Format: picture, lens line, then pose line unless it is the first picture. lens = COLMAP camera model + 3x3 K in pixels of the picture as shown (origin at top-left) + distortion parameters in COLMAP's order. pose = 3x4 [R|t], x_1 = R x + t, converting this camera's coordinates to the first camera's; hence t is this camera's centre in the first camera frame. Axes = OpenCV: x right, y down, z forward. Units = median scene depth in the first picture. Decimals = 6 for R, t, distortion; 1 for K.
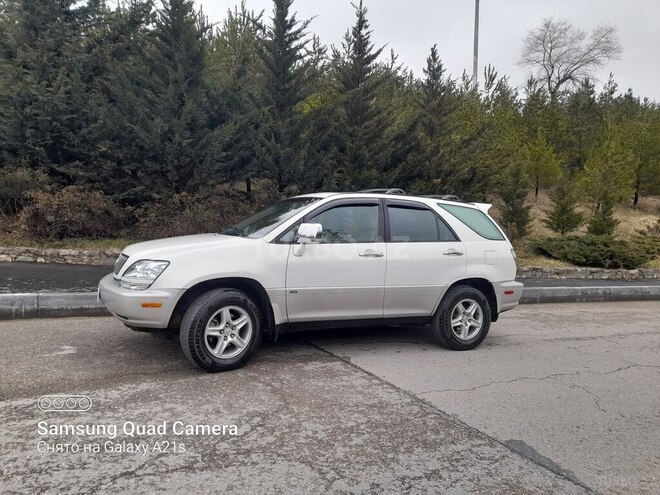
lens RADIAL K [[477.7, 0, 330.0], [0, 477.7, 247.5], [0, 0, 1]] dist [0.060193, -0.047406]
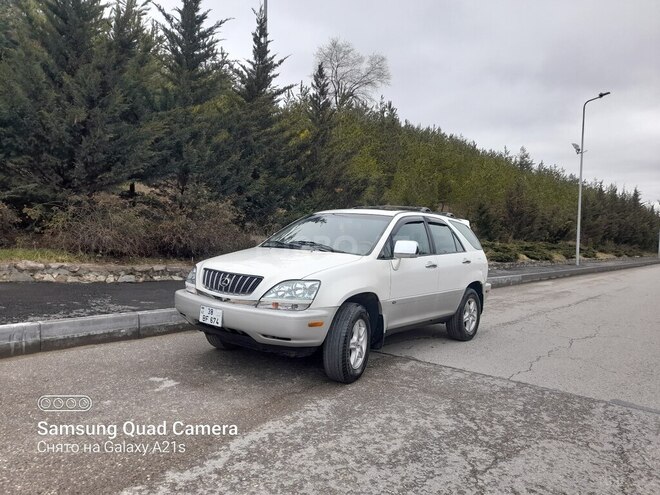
lens RADIAL K [[477.7, 0, 330.0], [0, 477.7, 247.5], [0, 0, 1]] dist [0.060193, -0.047406]
pose [[0.901910, -0.013231, 0.431720, -0.520361], [0.010235, 0.999905, 0.009261, -0.035406], [-0.431802, -0.003933, 0.901960, 0.043328]]
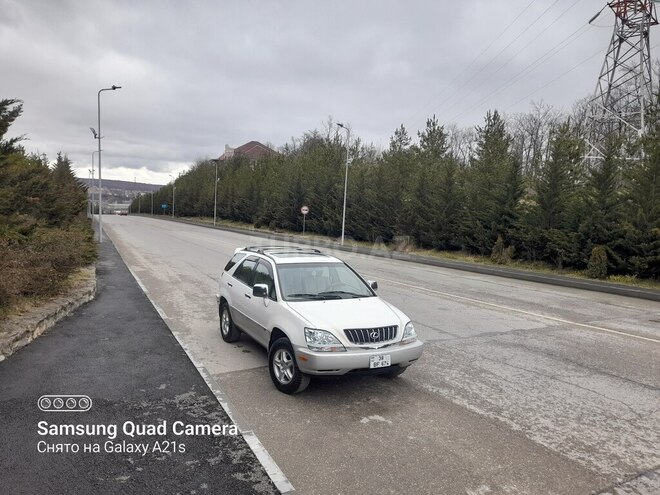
lens RADIAL K [[477.7, 0, 330.0], [0, 477.7, 247.5], [0, 0, 1]] dist [0.060193, -0.047406]
pose [[-0.033300, -0.115059, 0.992800, -1.363586], [0.008072, 0.993288, 0.115387, -0.289854], [-0.999413, 0.011856, -0.032147, 0.916274]]
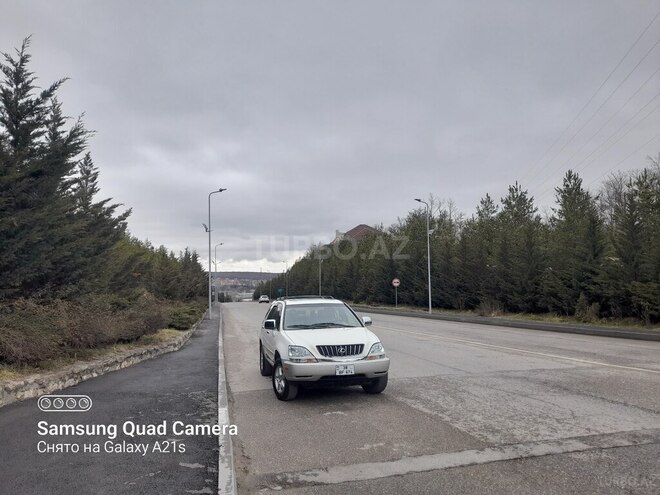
lens RADIAL K [[477.7, 0, 330.0], [0, 477.7, 247.5], [0, 0, 1]] dist [0.060193, -0.047406]
pose [[0.203757, 0.045564, 0.977961, -1.689343], [0.074670, 0.995283, -0.061929, -0.184642], [-0.976170, 0.085643, 0.199393, 0.525056]]
